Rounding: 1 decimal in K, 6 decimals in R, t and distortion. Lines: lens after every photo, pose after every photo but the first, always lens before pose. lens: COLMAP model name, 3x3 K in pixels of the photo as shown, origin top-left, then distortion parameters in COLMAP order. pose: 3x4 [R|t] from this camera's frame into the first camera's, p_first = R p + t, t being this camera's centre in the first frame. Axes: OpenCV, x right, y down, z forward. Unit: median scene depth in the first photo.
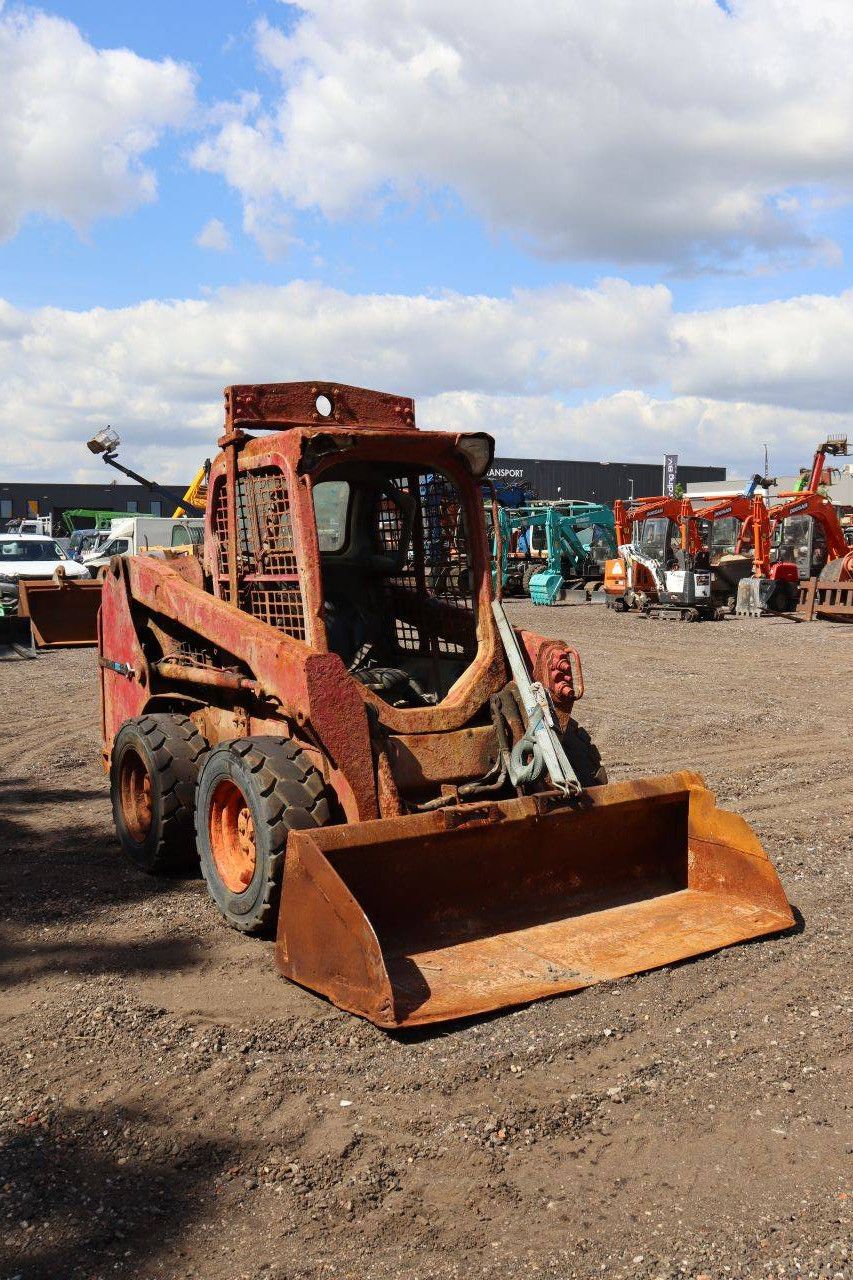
lens RADIAL K [[1219.5, 0, 456.7], [0, 1219.5, 640.3], [0, 0, 1]] dist [-0.100256, 0.020051]
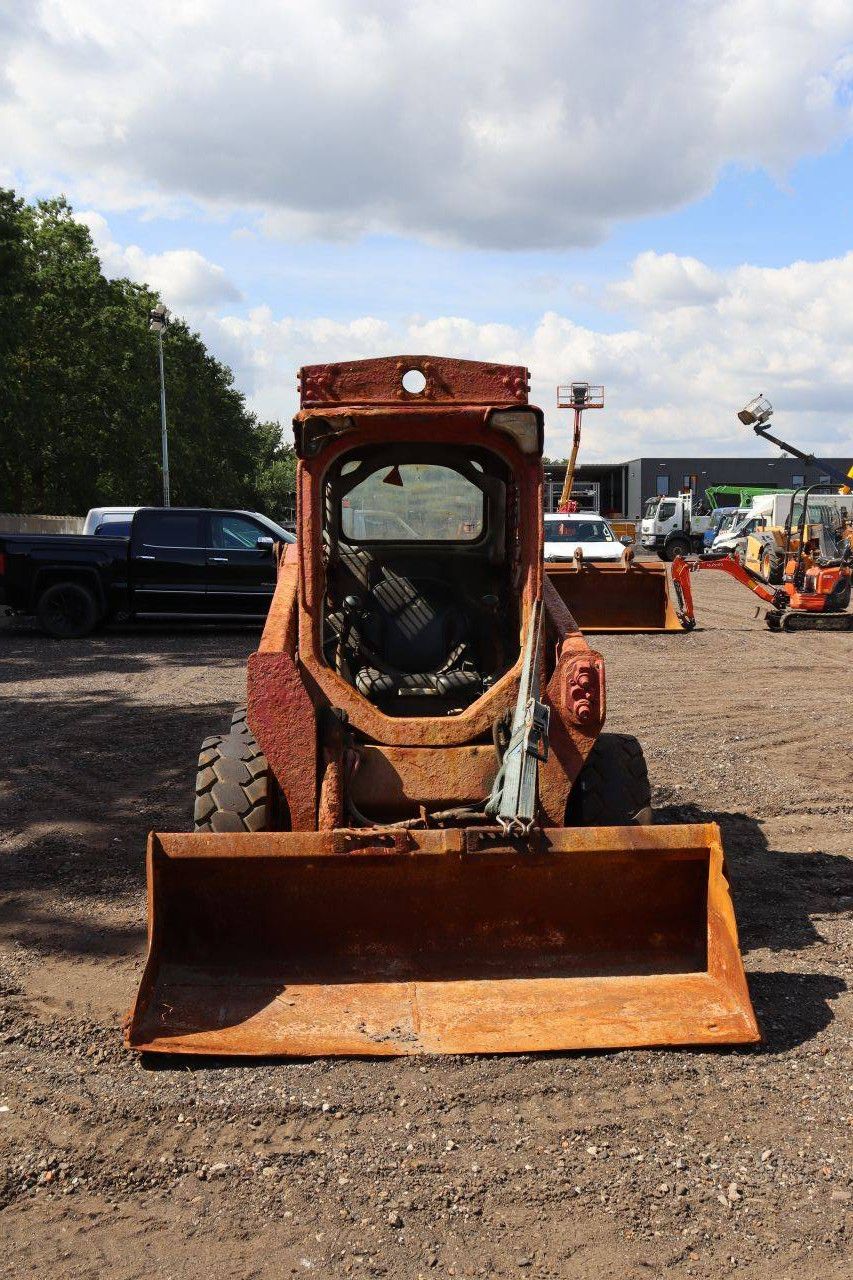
lens RADIAL K [[1338.9, 0, 439.0], [0, 1338.9, 642.4], [0, 0, 1]] dist [-0.092750, 0.164420]
pose [[0.852050, 0.045263, -0.521501, 0.510754], [-0.039833, 0.998972, 0.021624, -0.022517], [0.521943, 0.002348, 0.852977, 0.177309]]
